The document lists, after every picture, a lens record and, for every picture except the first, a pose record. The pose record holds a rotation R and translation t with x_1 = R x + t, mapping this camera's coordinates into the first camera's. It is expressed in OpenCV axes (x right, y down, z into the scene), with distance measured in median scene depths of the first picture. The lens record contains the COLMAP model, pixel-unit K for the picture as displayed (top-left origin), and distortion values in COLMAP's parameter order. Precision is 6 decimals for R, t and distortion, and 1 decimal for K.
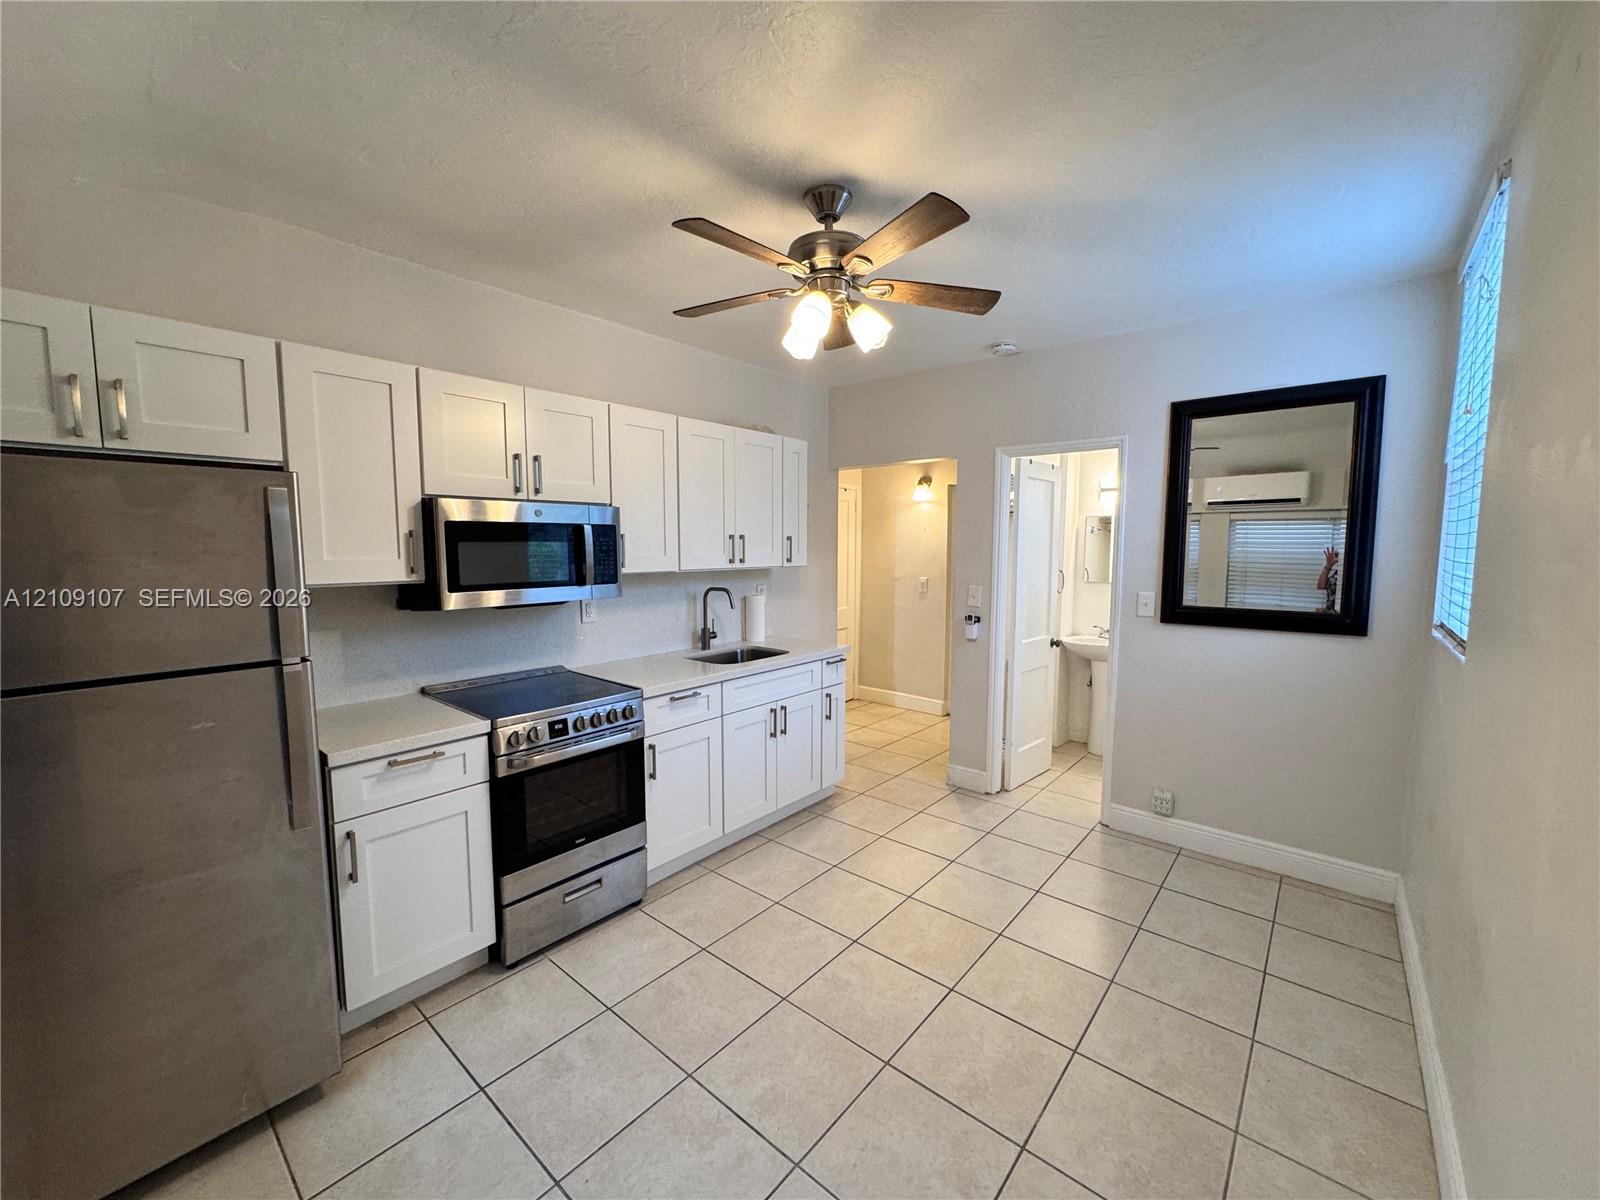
lens RADIAL K [[638.7, 0, 800.3], [0, 638.7, 594.2], [0, 0, 1]] dist [0.001636, 0.000220]
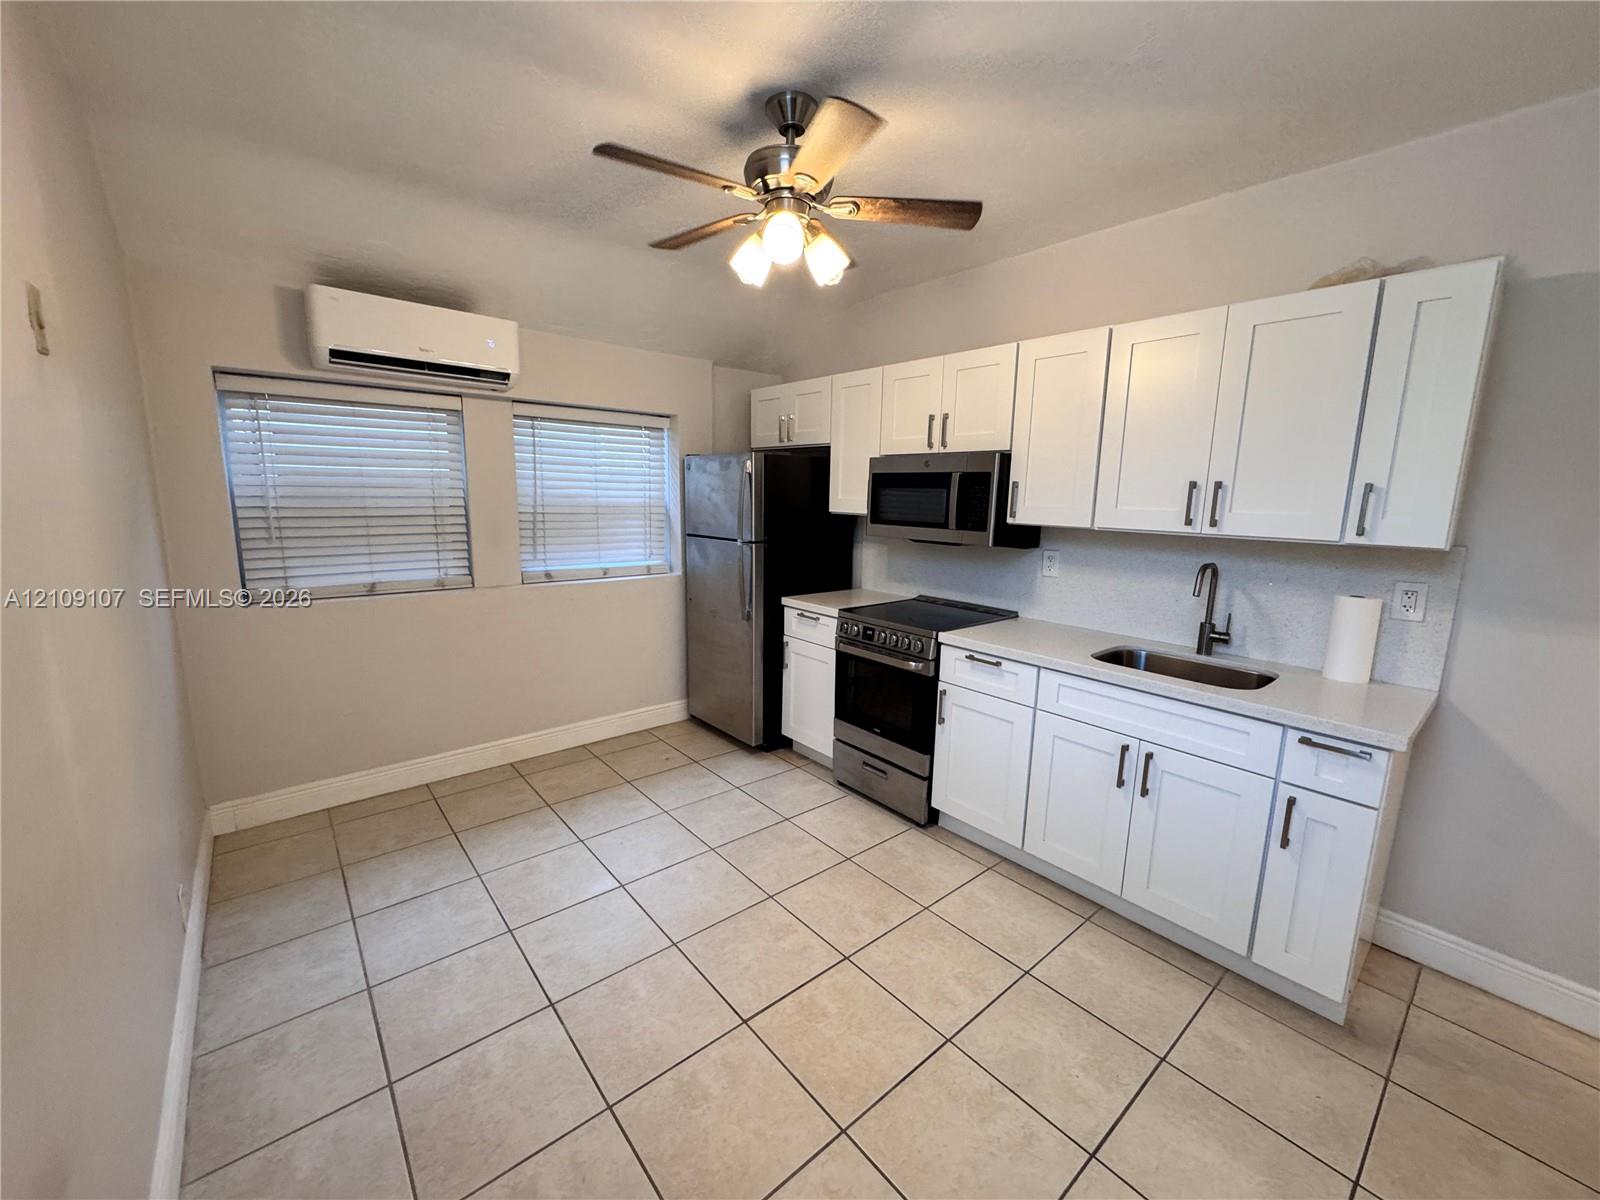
lens RADIAL K [[637.1, 0, 801.0], [0, 637.1, 604.2], [0, 0, 1]] dist [-0.003932, -0.000012]
pose [[-0.164802, 0.168871, -0.971763, 0.760209], [-0.102739, 0.976936, 0.187193, -0.063578], [0.980961, 0.130688, -0.143651, 0.905090]]
